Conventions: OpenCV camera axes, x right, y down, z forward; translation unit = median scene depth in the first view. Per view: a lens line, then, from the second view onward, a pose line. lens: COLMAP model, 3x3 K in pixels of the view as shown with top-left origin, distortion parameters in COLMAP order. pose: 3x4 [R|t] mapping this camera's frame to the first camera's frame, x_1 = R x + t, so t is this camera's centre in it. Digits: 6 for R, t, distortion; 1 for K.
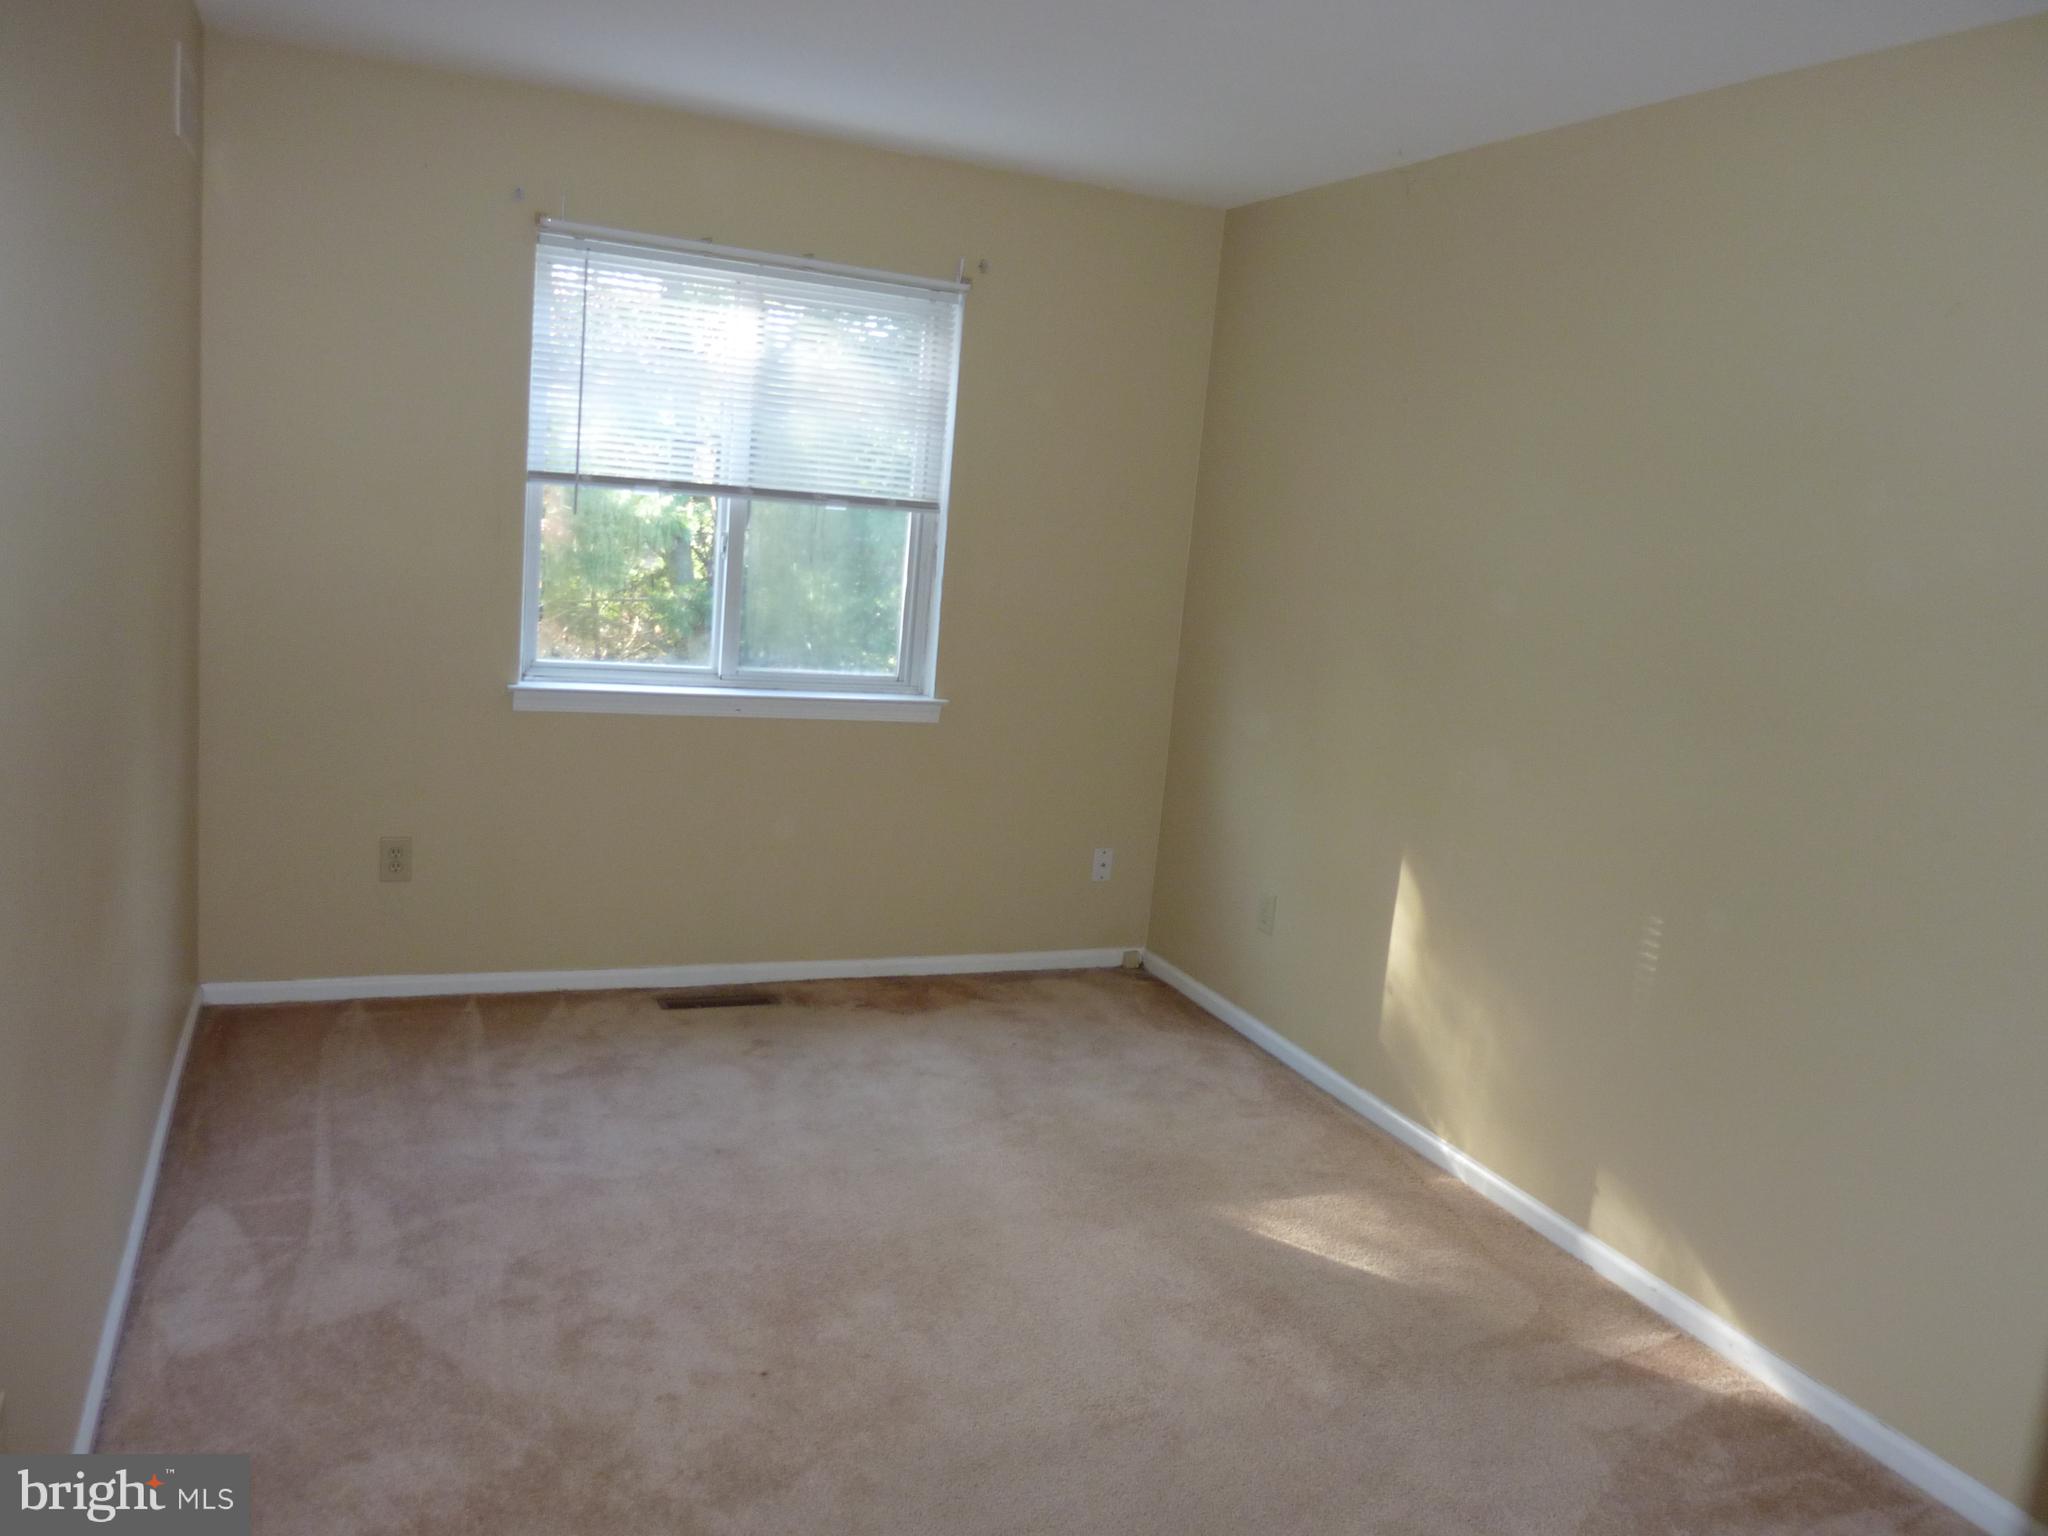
lens RADIAL K [[1545.4, 0, 1026.6], [0, 1545.4, 770.3], [0, 0, 1]] dist [-0.034512, 0.008722]
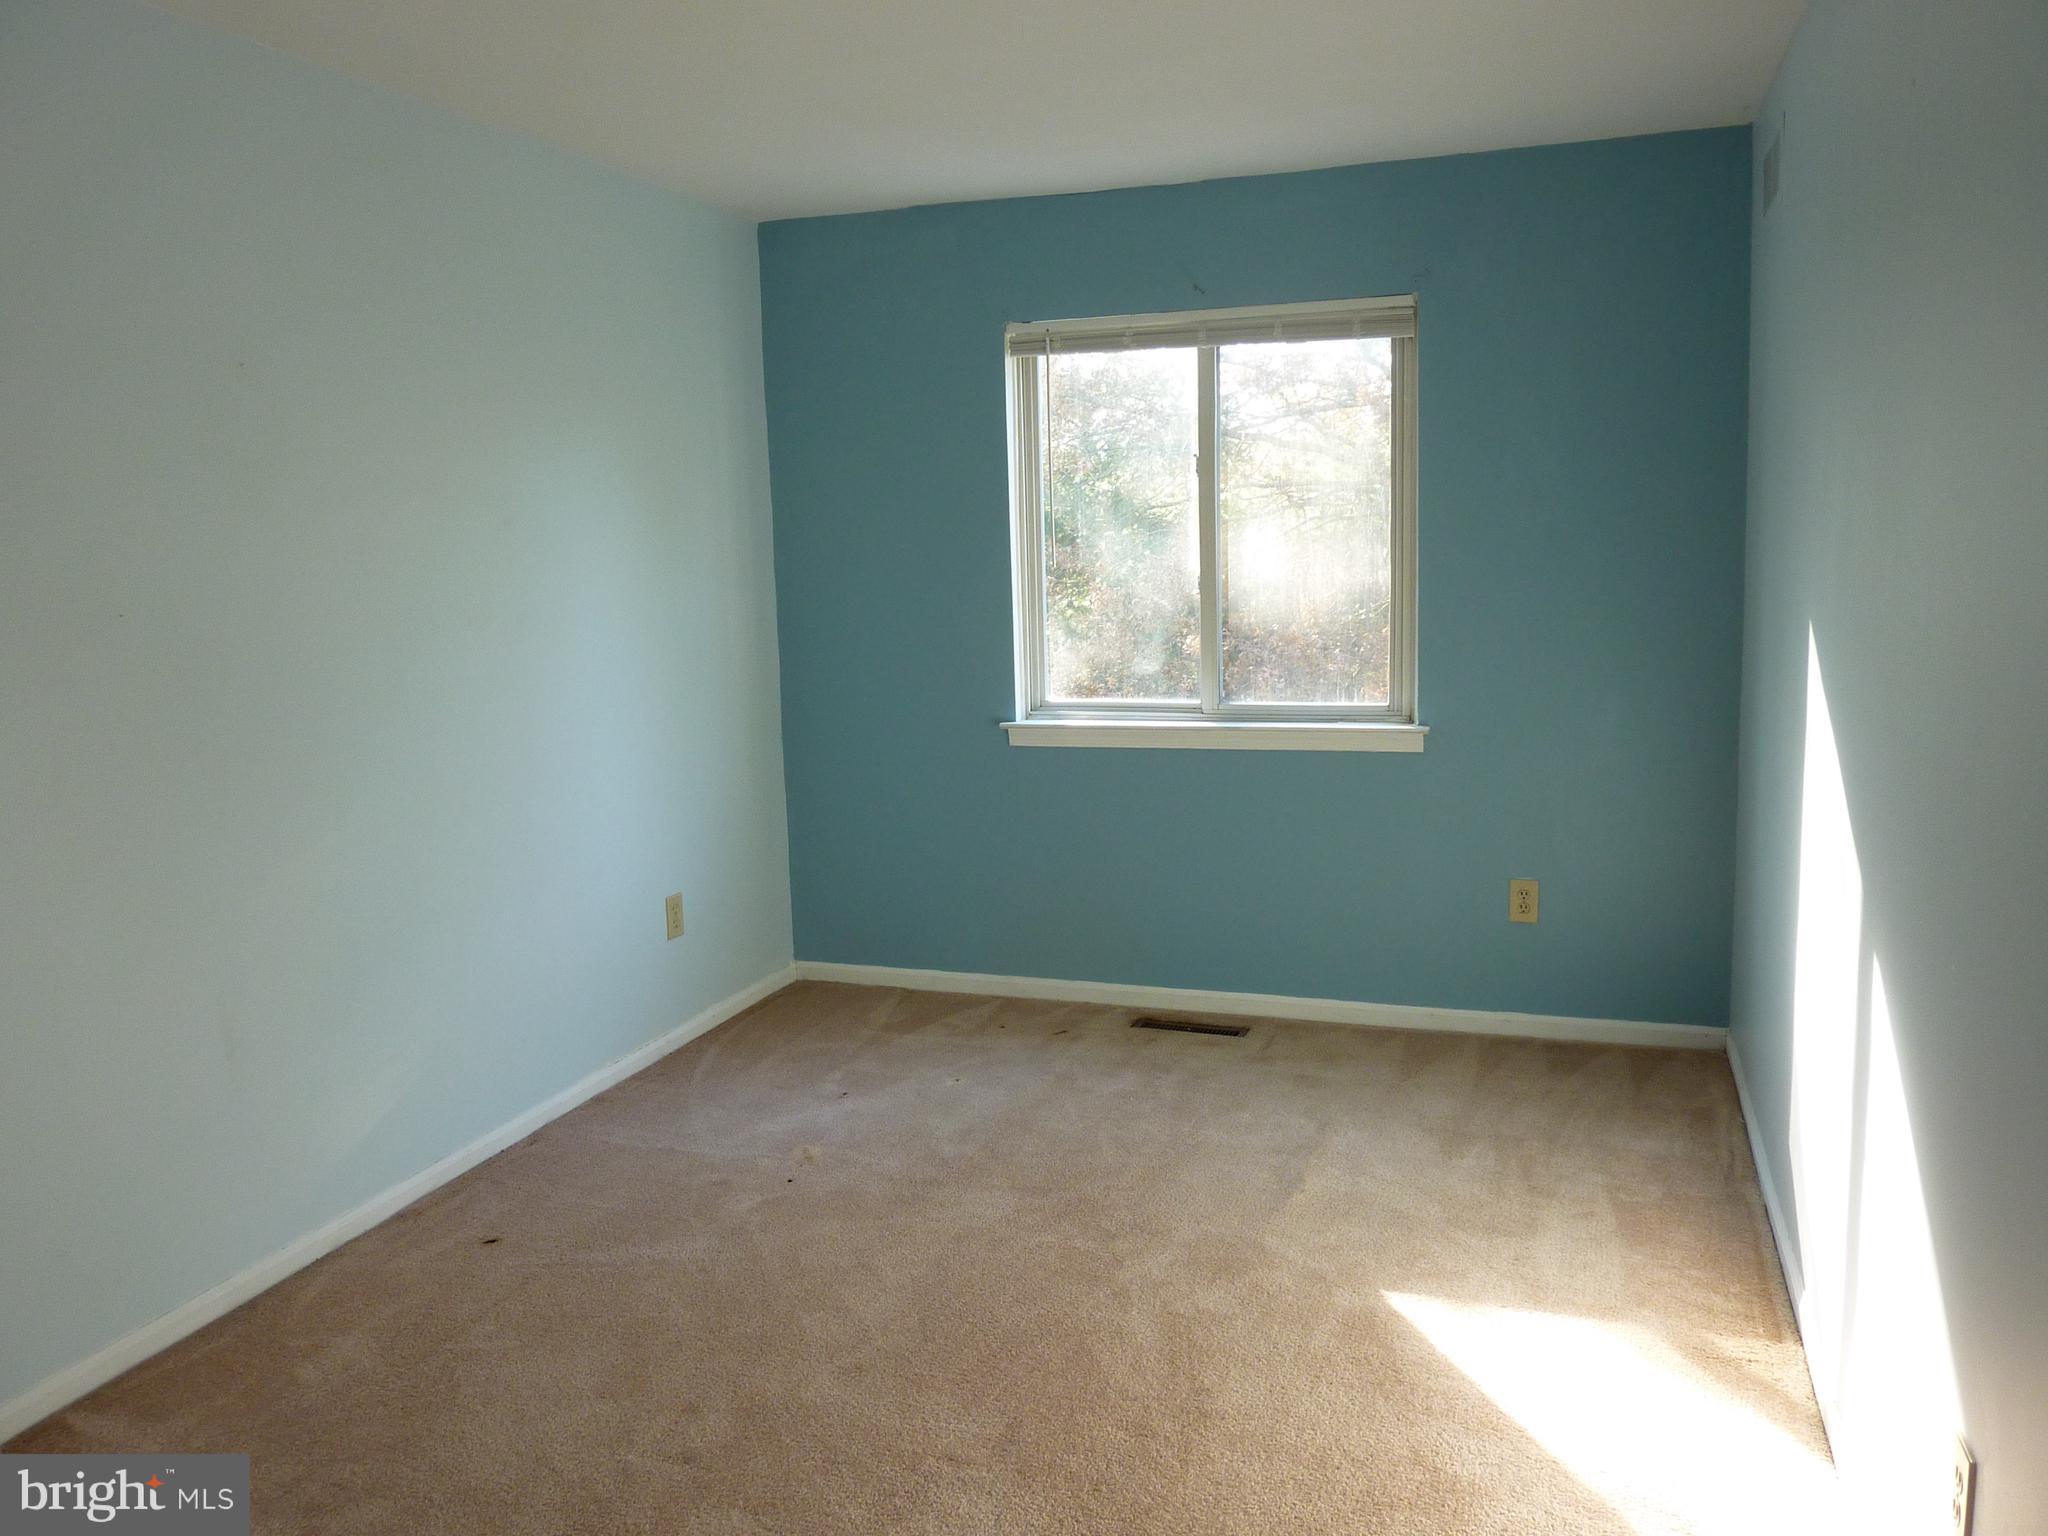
lens RADIAL K [[1545.4, 0, 1024.7], [0, 1545.4, 764.7], [0, 0, 1]] dist [-0.034512, 0.008722]
pose [[0.716425, -0.007727, -0.697621, 0.428862], [-0.014288, 0.999566, -0.025745, 0.003852], [0.697518, 0.028411, 0.716004, 0.179250]]
